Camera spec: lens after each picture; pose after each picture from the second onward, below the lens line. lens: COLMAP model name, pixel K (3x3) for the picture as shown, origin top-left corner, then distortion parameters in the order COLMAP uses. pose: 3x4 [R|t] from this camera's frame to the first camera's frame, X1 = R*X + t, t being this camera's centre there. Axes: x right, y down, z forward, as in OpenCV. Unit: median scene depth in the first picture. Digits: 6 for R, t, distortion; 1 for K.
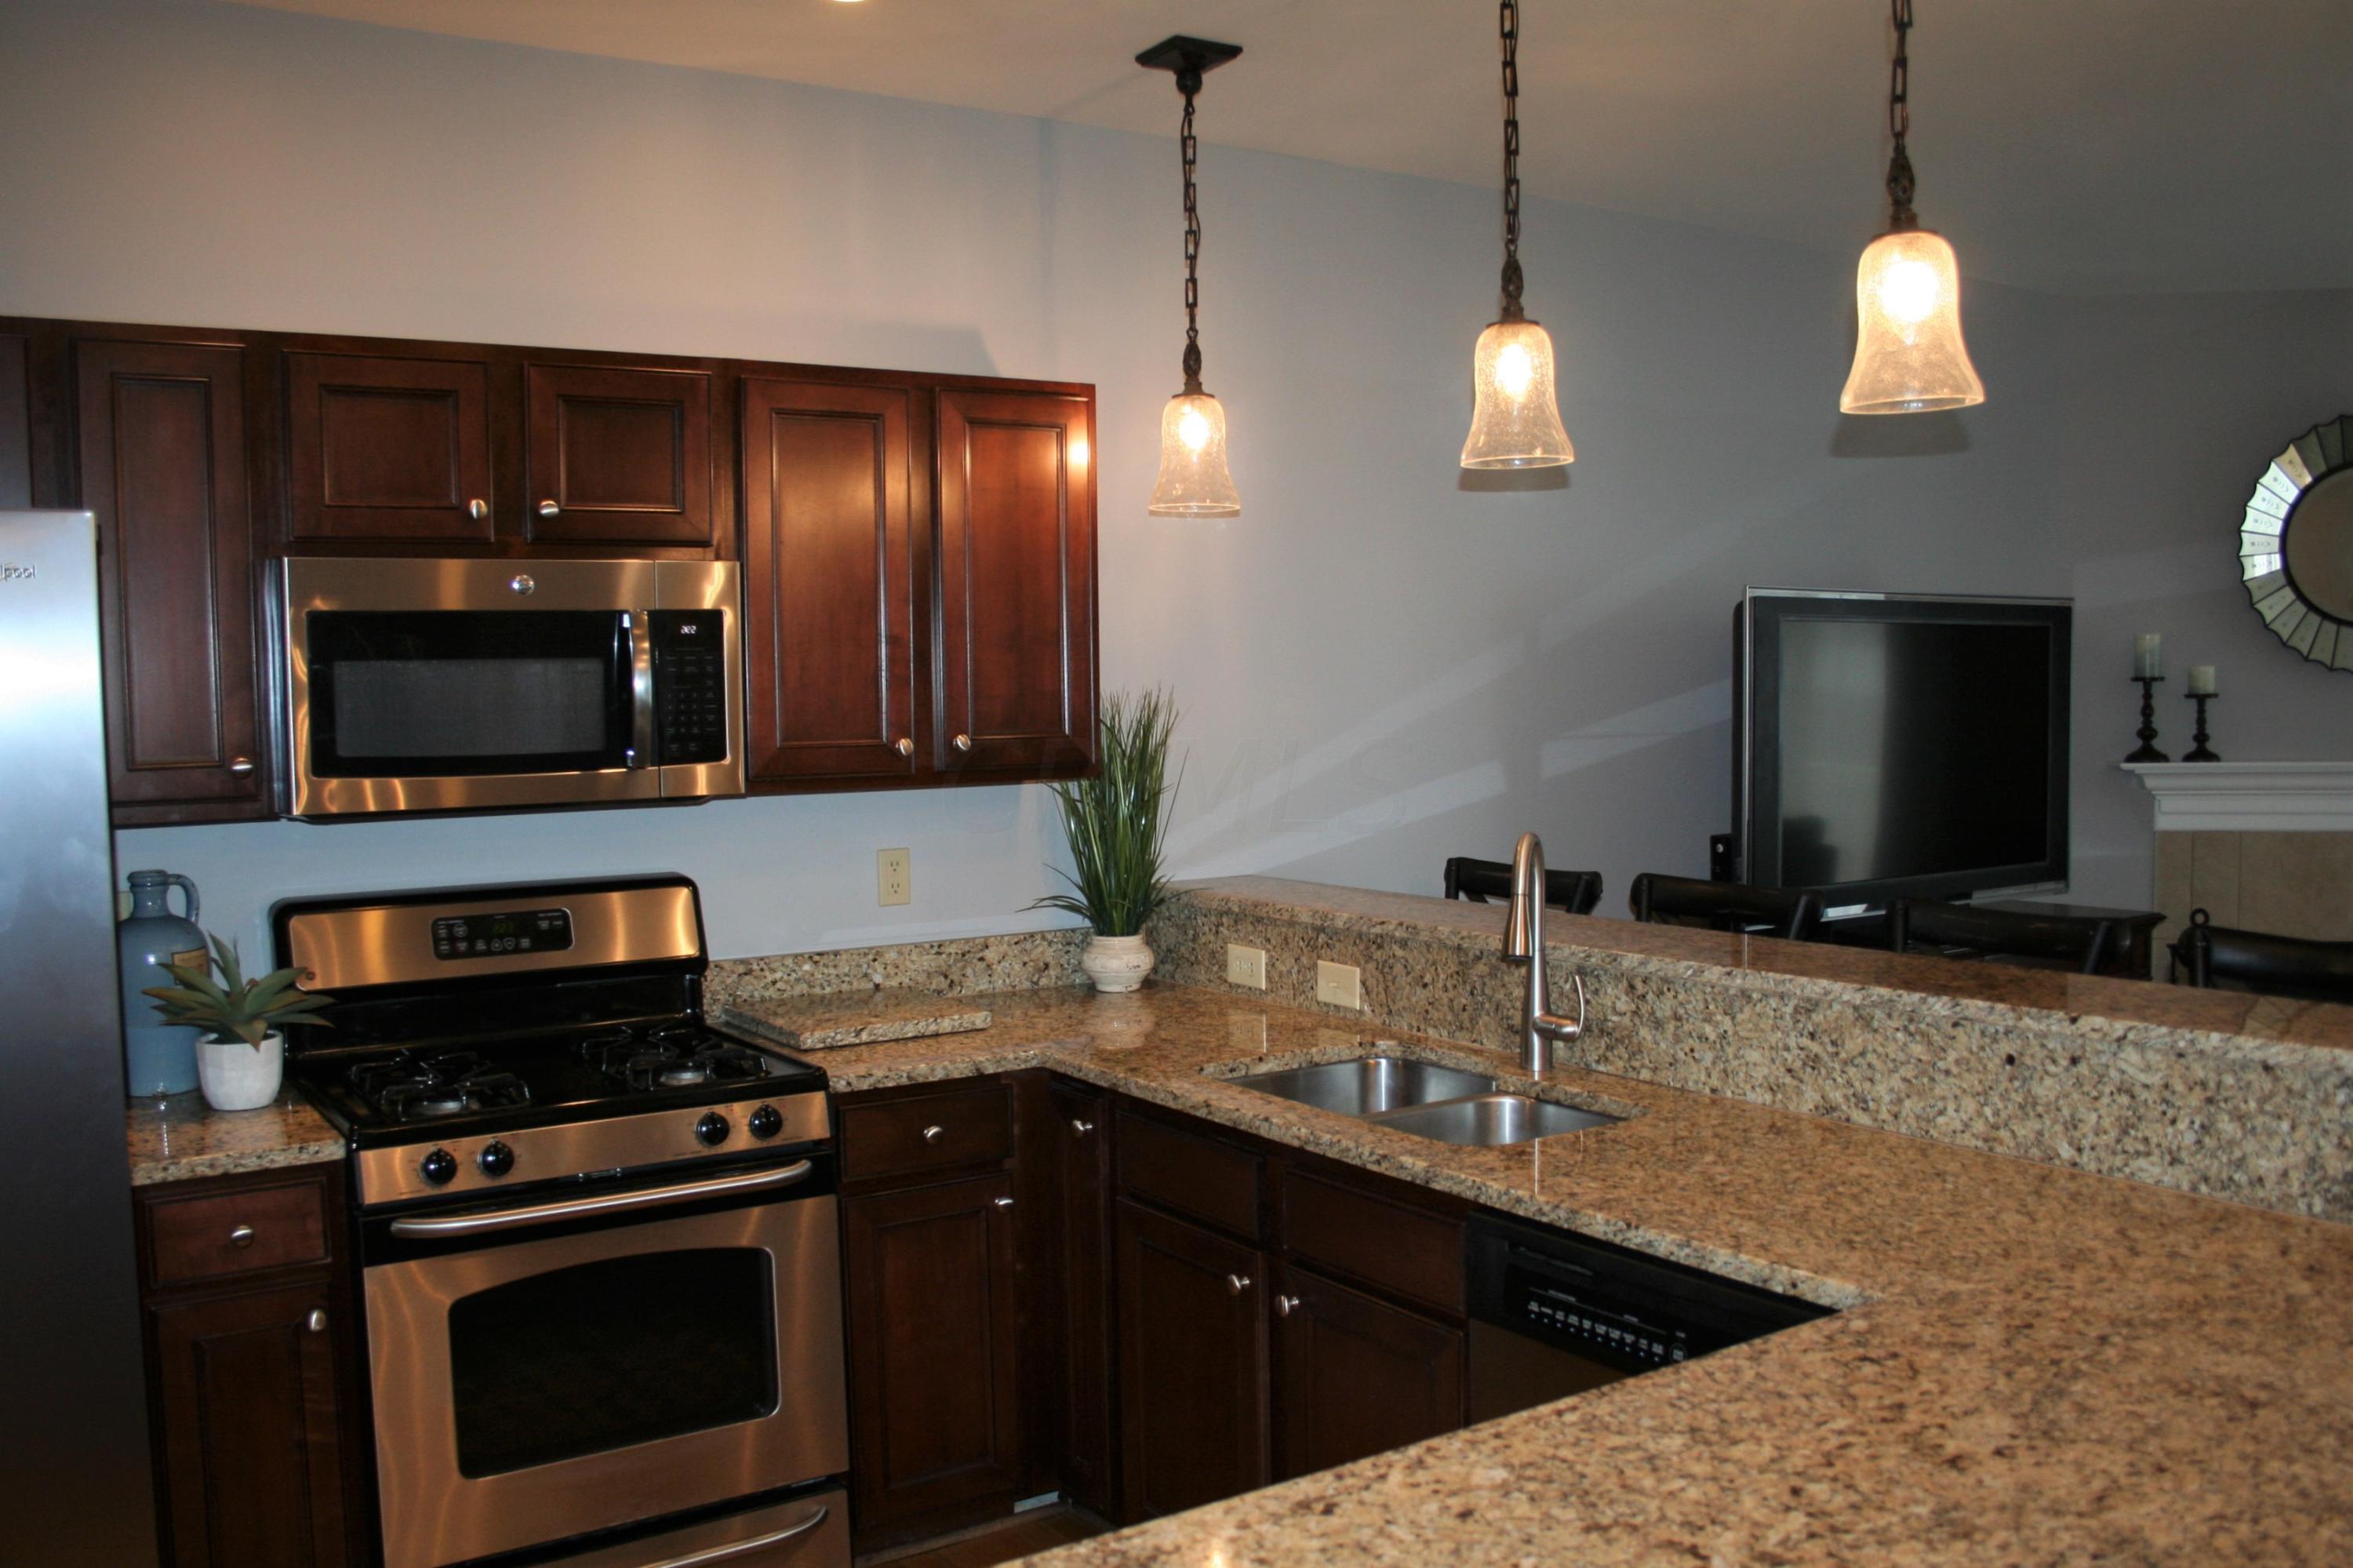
lens RADIAL K [[1996.4, 0, 1147.7], [0, 1996.4, 804.0], [0, 0, 1]] dist [-0.154500, 0.129053]
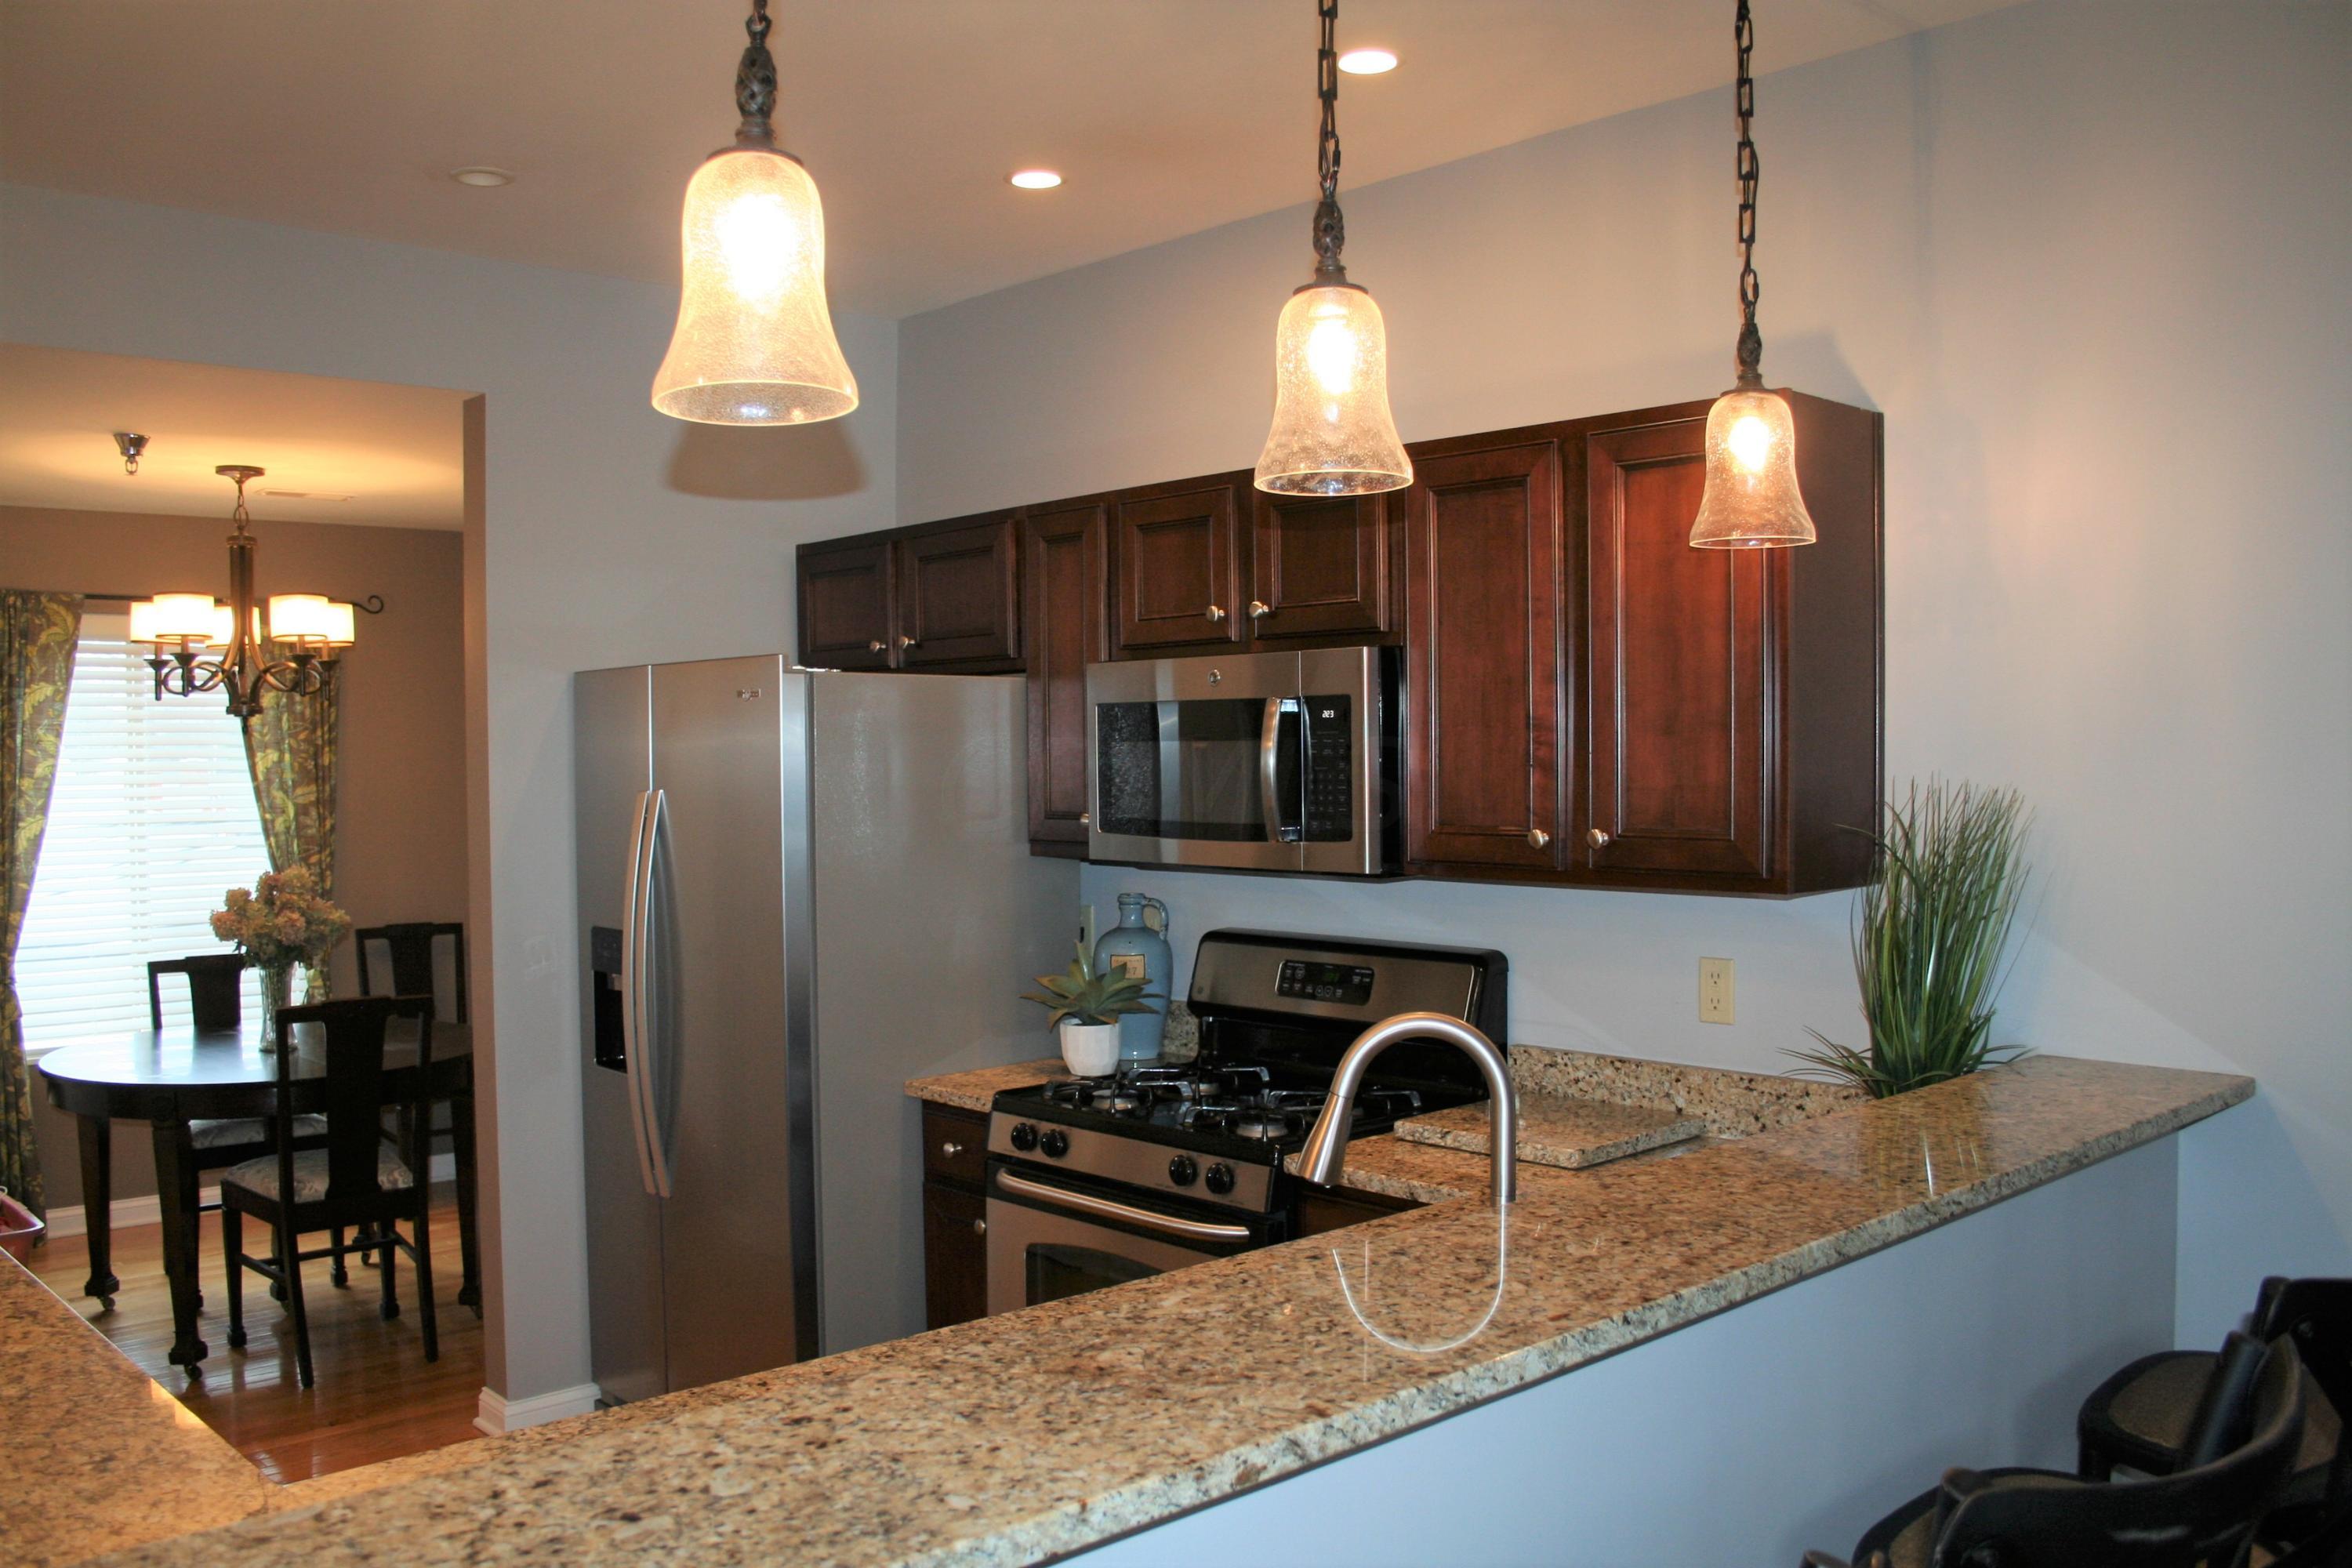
lens RADIAL K [[1943.5, 0, 1137.6], [0, 1943.5, 791.0], [0, 0, 1]] dist [-0.148427, 0.126927]
pose [[0.160161, 0.035136, -0.986465, 0.842936], [-0.054539, 0.998155, 0.026698, -0.075521], [0.985583, 0.049525, 0.161782, 0.799184]]
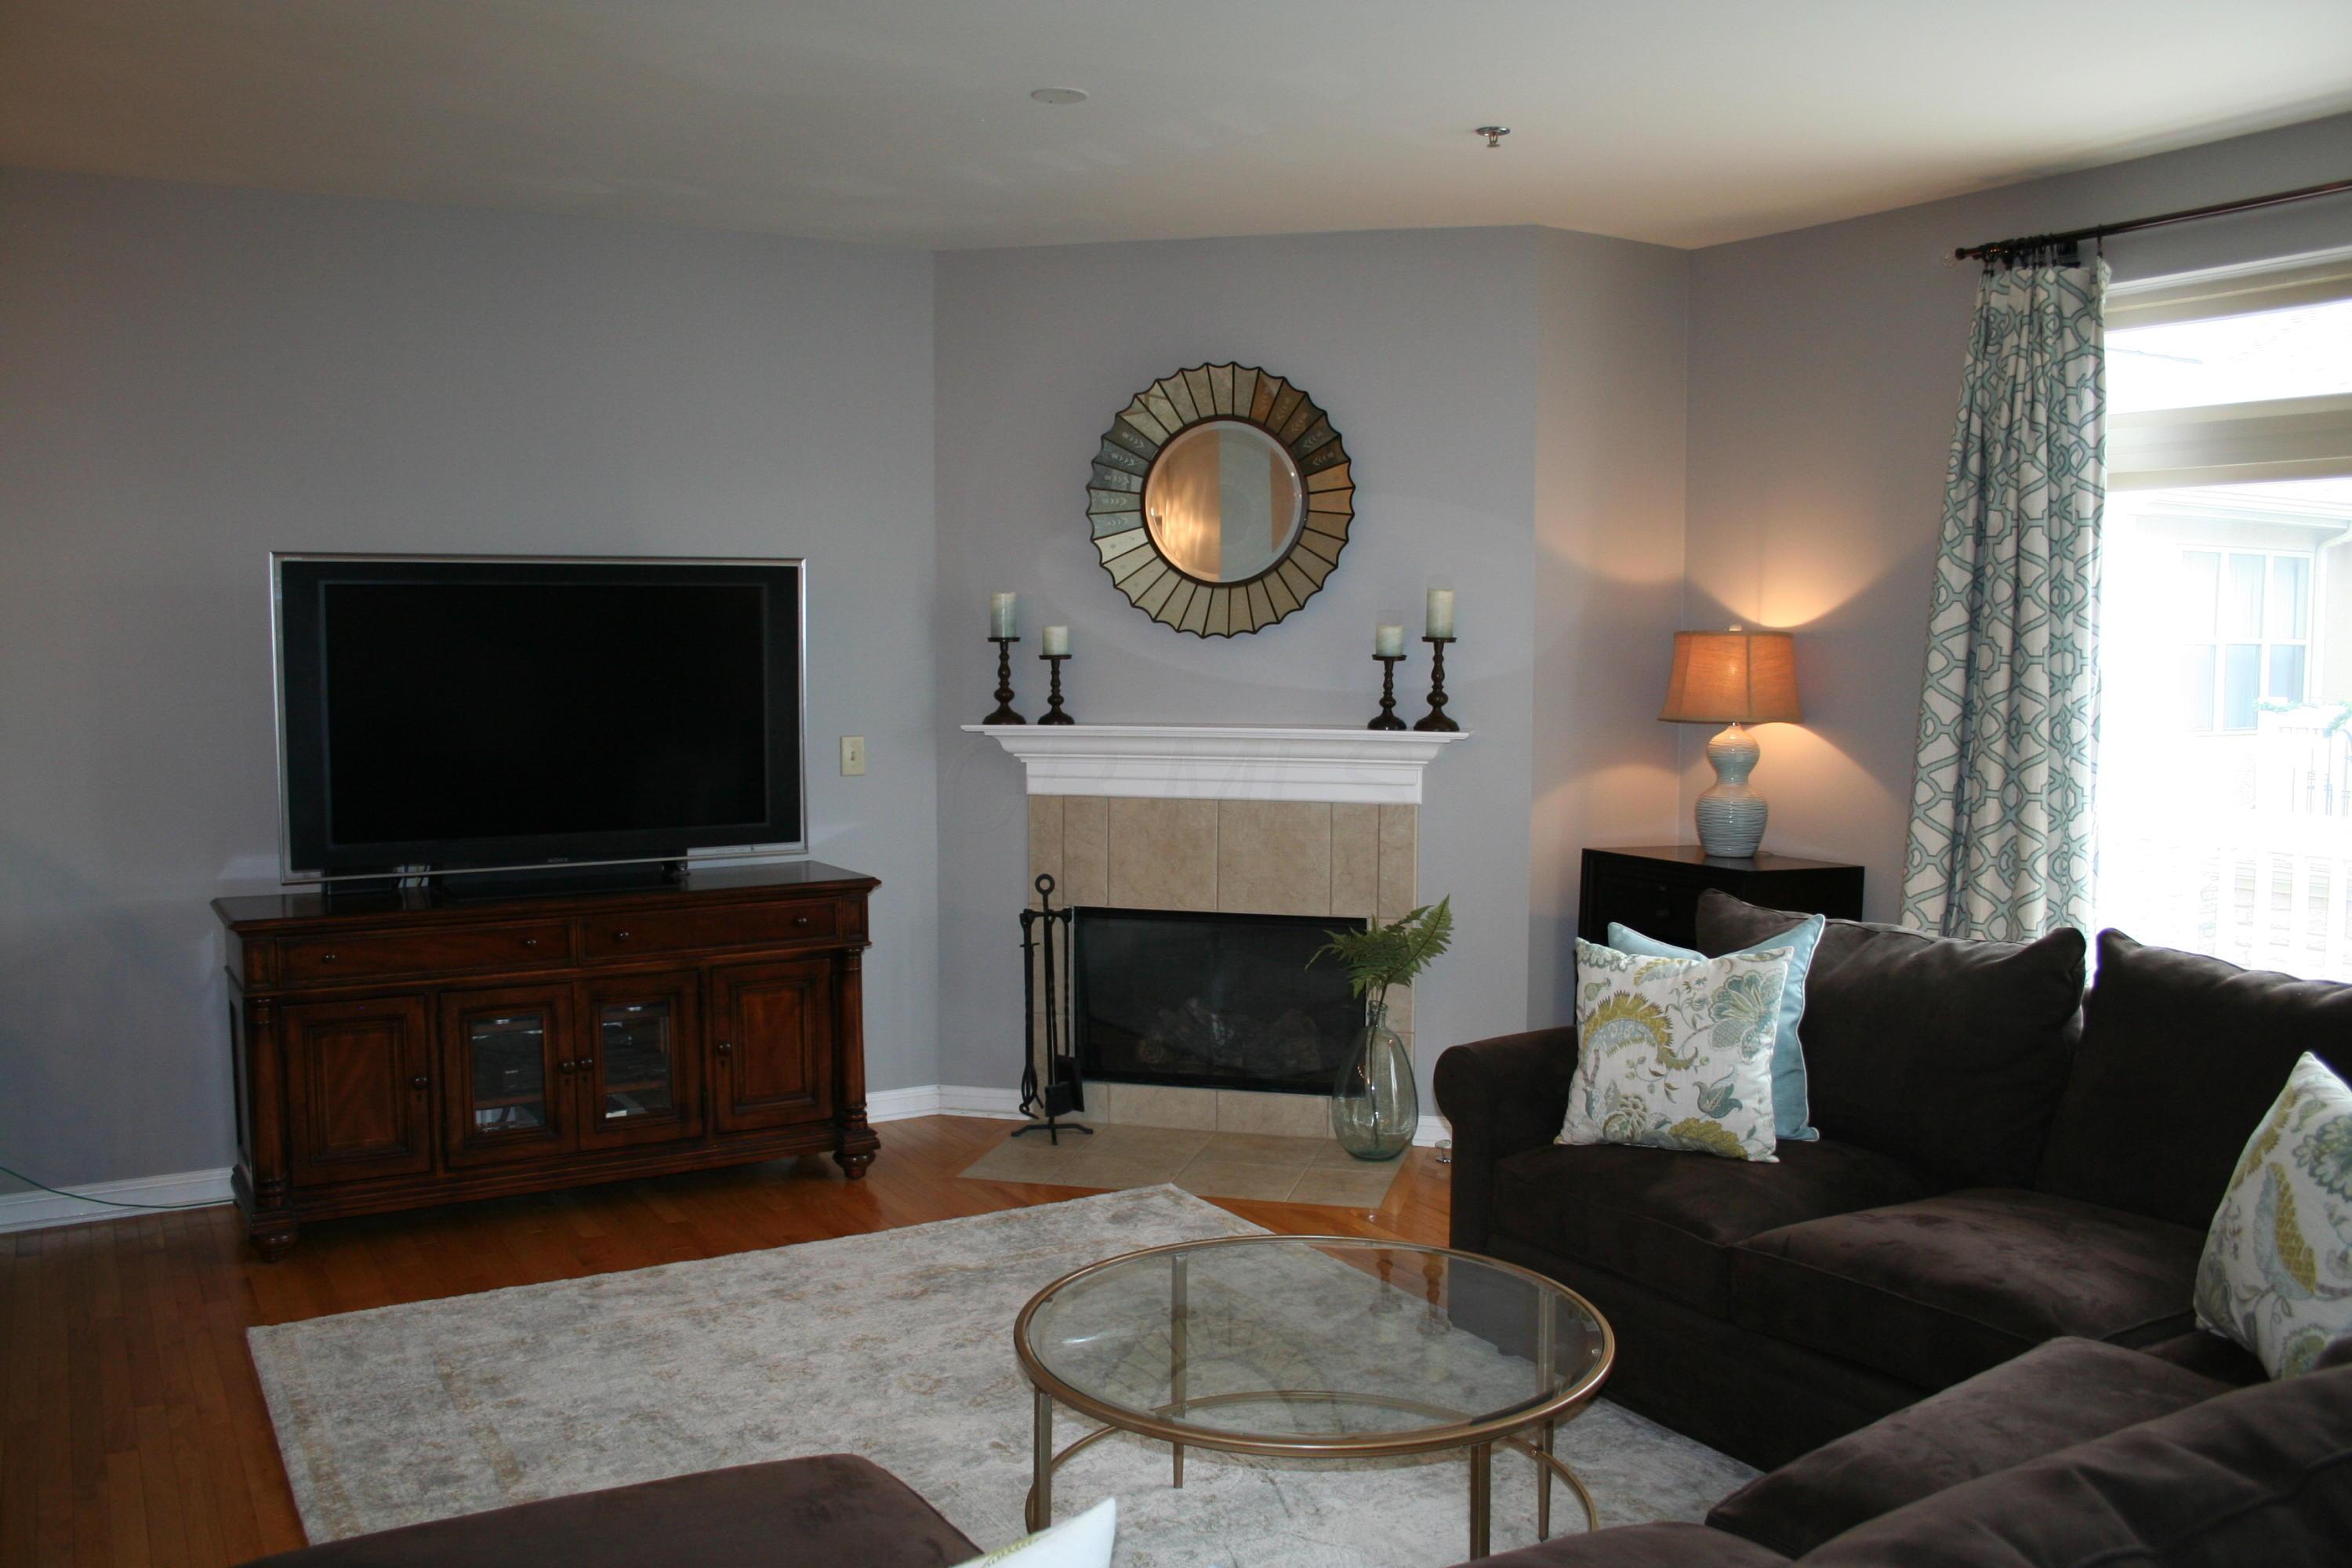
lens RADIAL K [[1943.5, 0, 1137.6], [0, 1943.5, 791.0], [0, 0, 1]] dist [-0.148427, 0.126927]
pose [[0.998928, 0.017162, -0.042987, 1.237172], [-0.016114, 0.999567, 0.024614, -0.025757], [0.043390, -0.023895, 0.998772, 0.027917]]
